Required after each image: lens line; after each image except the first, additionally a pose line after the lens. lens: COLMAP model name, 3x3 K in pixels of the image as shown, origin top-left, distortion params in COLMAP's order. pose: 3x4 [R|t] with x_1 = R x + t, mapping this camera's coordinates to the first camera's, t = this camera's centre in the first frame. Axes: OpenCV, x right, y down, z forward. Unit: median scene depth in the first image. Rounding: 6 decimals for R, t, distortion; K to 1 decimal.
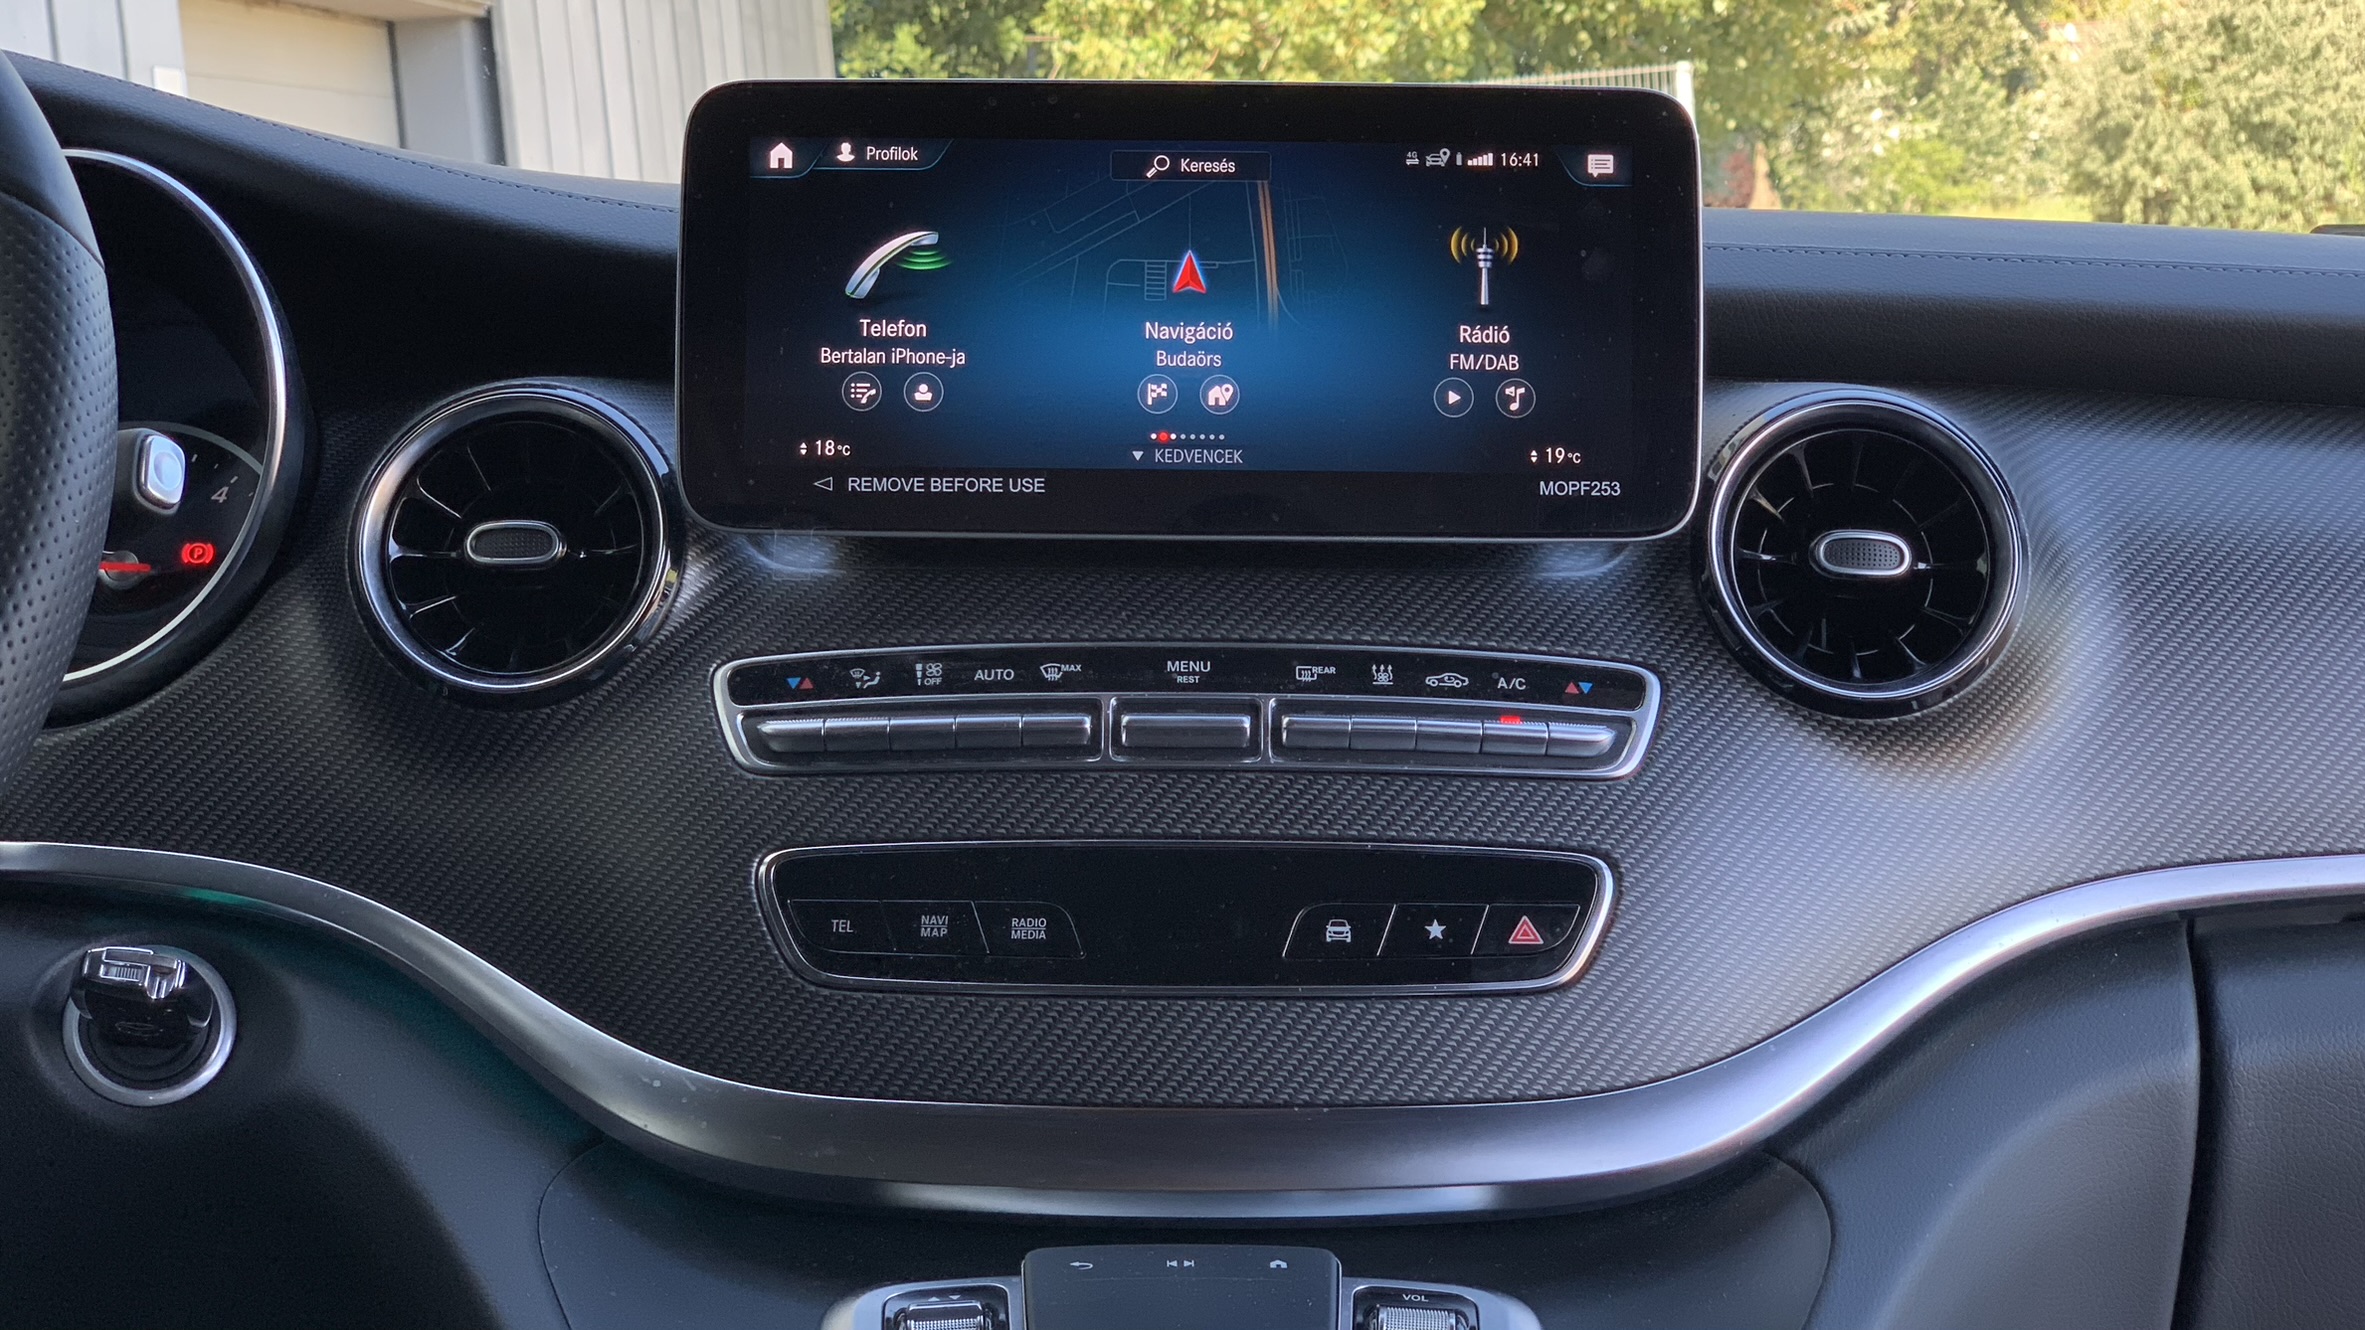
lens RADIAL K [[3564.4, 0, 1182.5], [0, 3564.4, 665.0], [0, 0, 1]] dist [-0.194984, 1.912066]
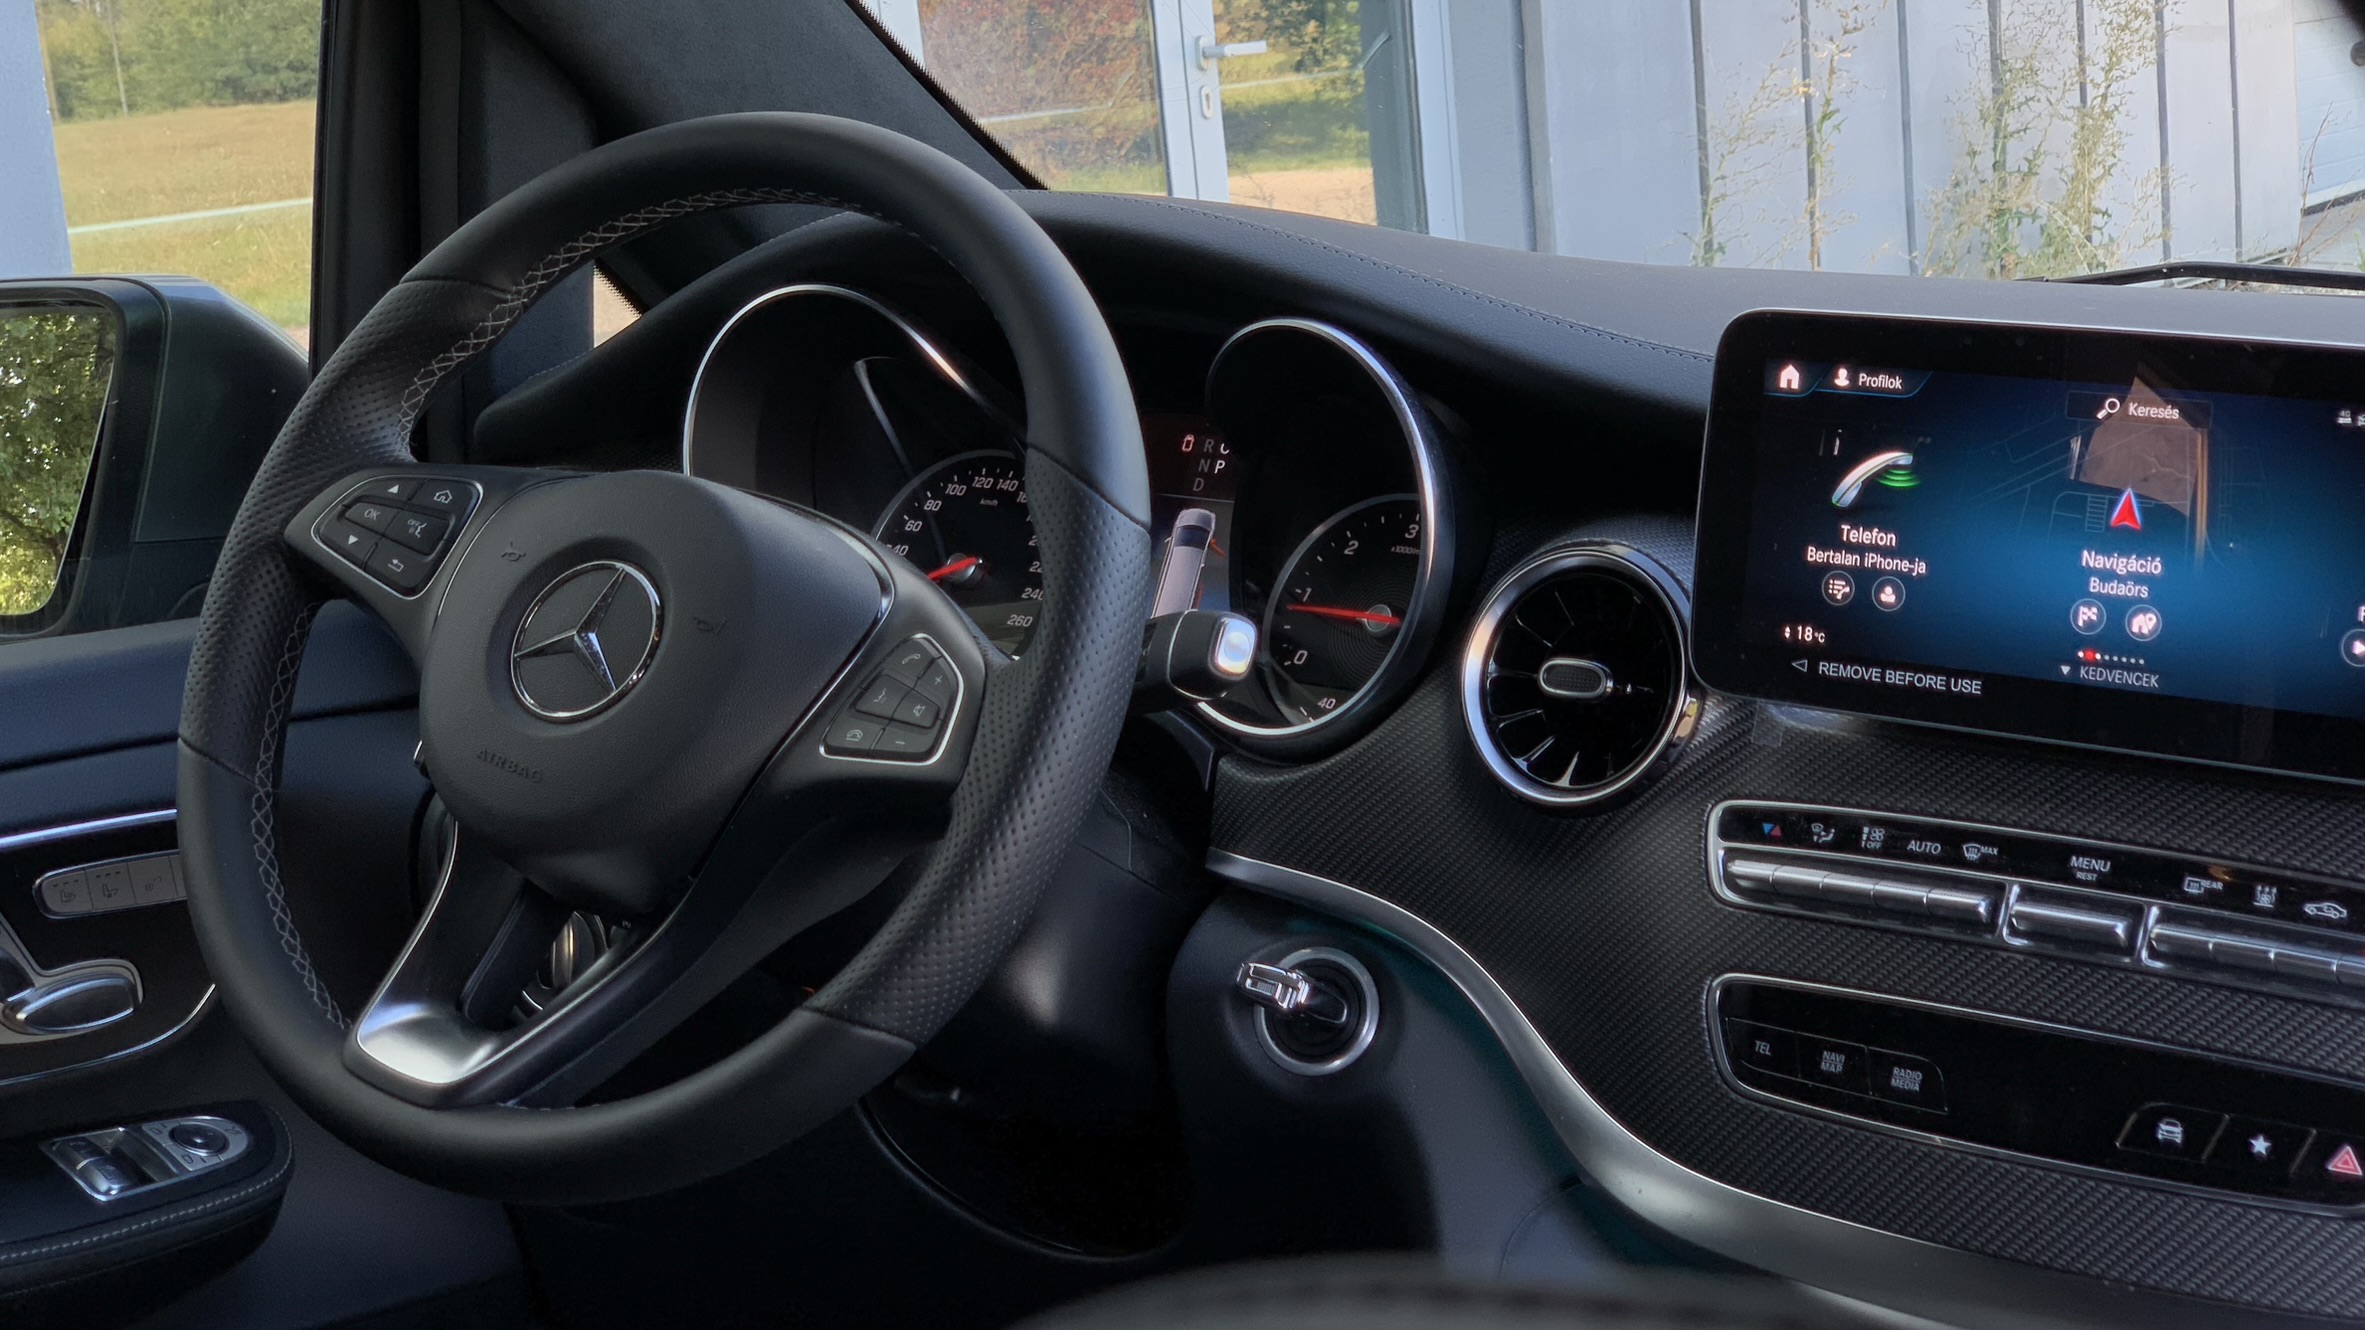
lens RADIAL K [[3509.2, 0, 1182.5], [0, 3509.2, 665.0], [0, 0, 1]] dist [-0.023382, 0.707023]
pose [[0.834501, 0.108924, -0.540132, 0.351518], [-0.040320, 0.989710, 0.137293, -0.200473], [0.549529, -0.092793, 0.830306, -0.068245]]
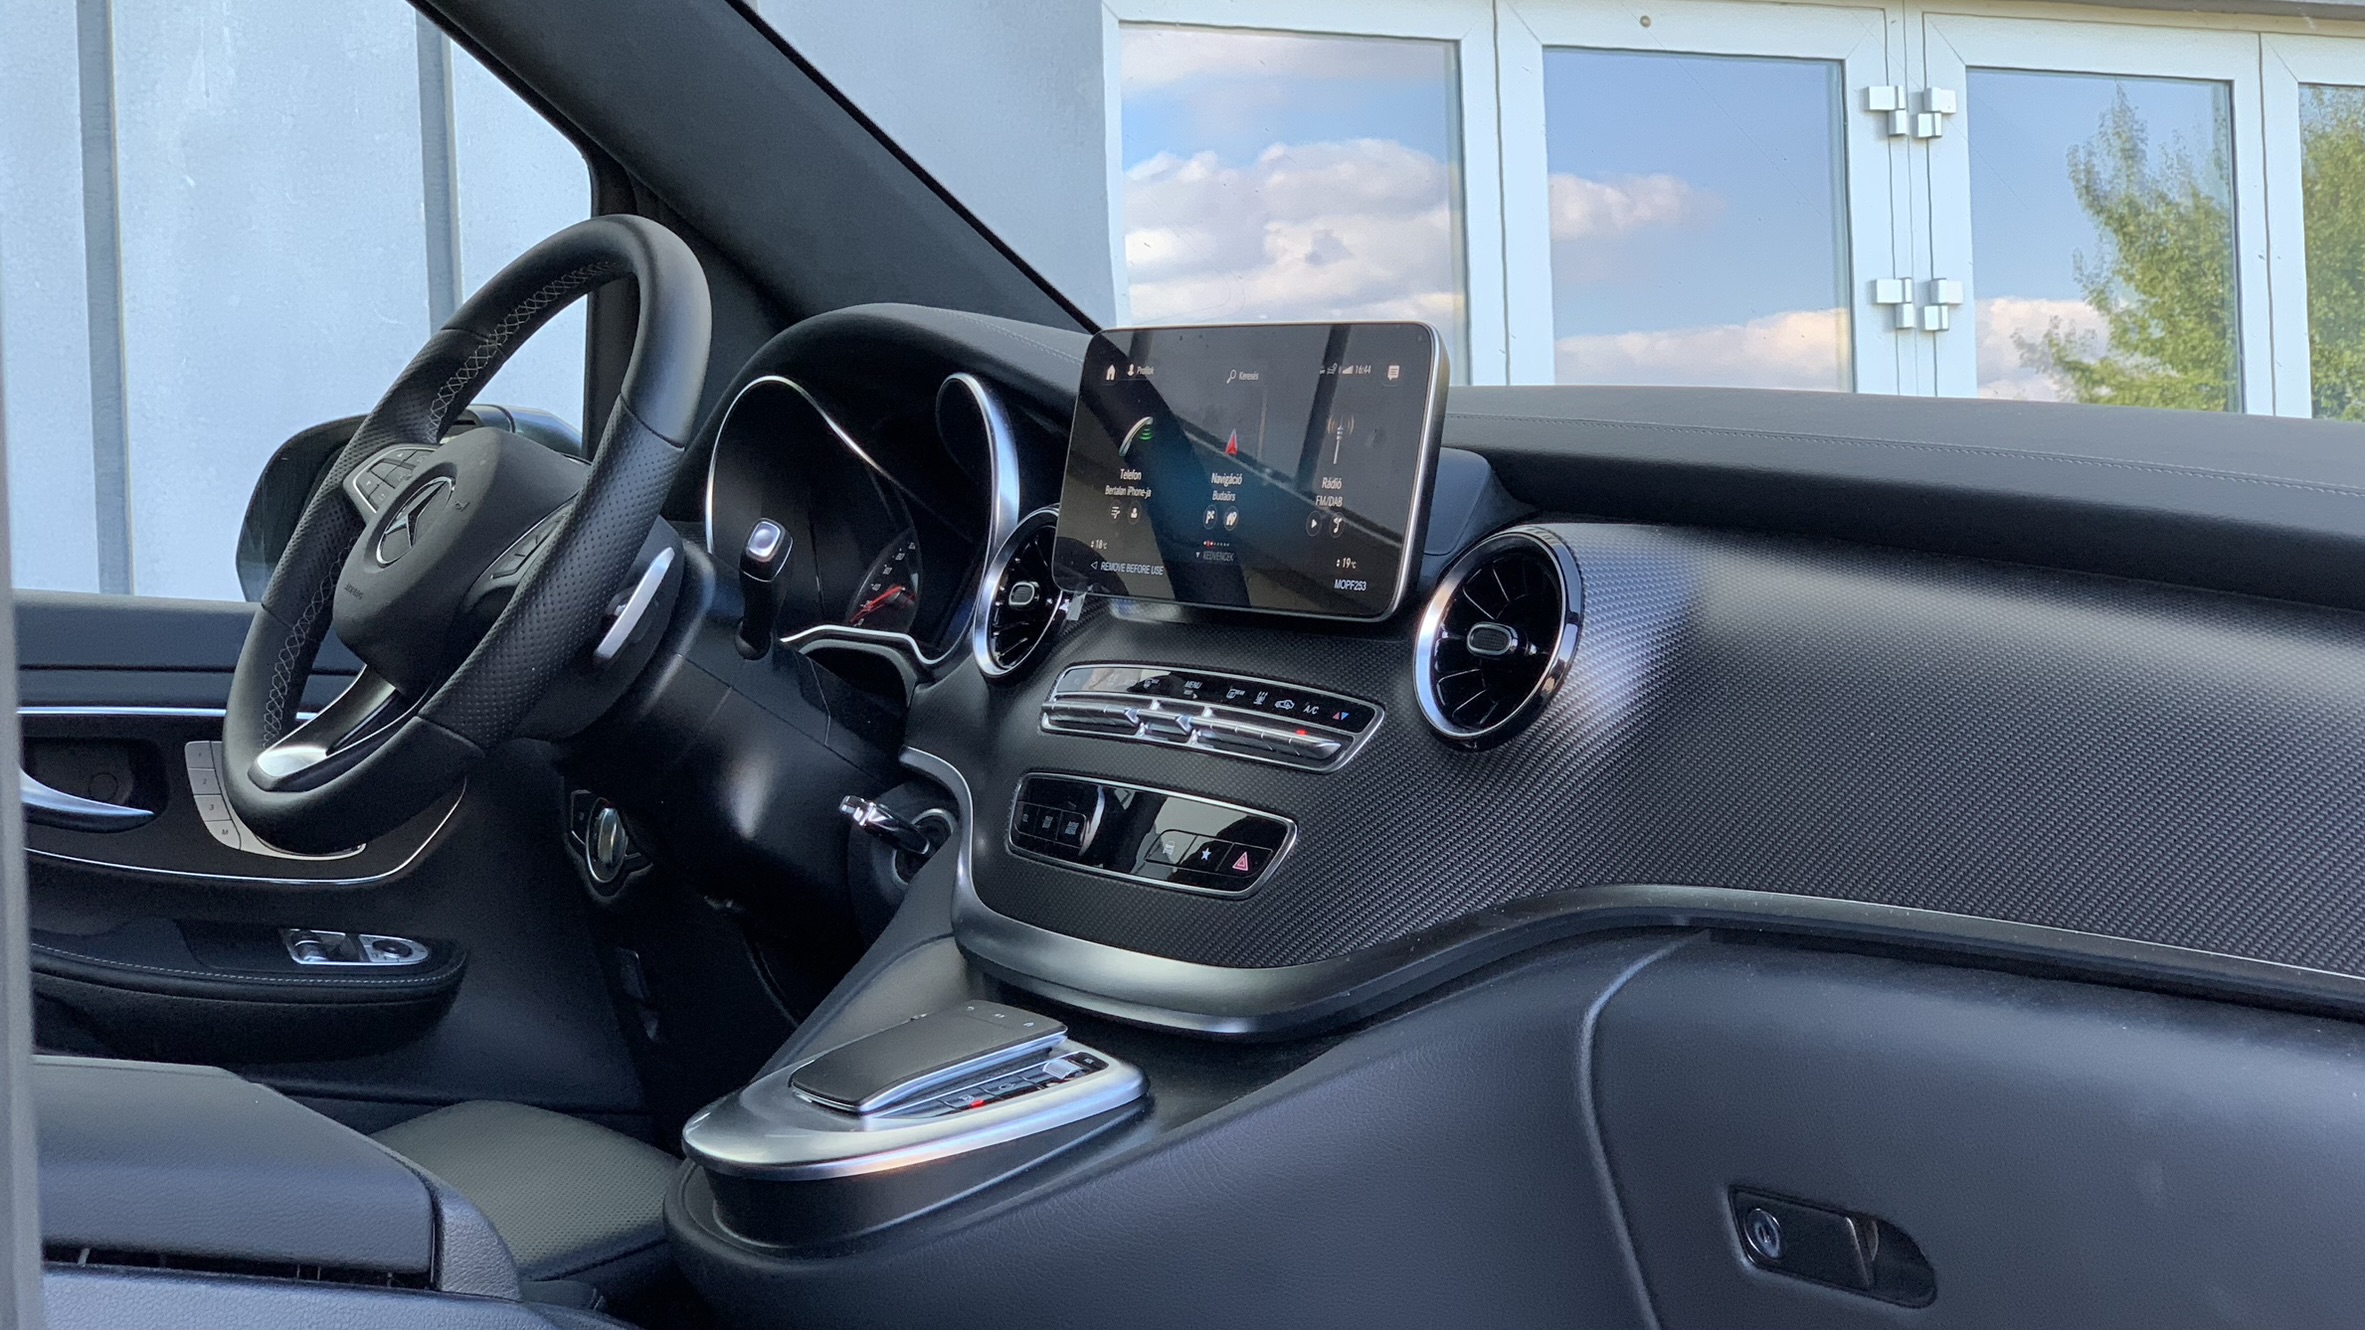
lens RADIAL K [[3509.2, 0, 1182.5], [0, 3509.2, 665.0], [0, 0, 1]] dist [-0.023382, 0.707023]
pose [[0.538934, 0.057650, -0.840373, 1.330504], [-0.098785, 0.995097, 0.004913, -0.015839], [0.836535, 0.080368, 0.541987, 0.130154]]
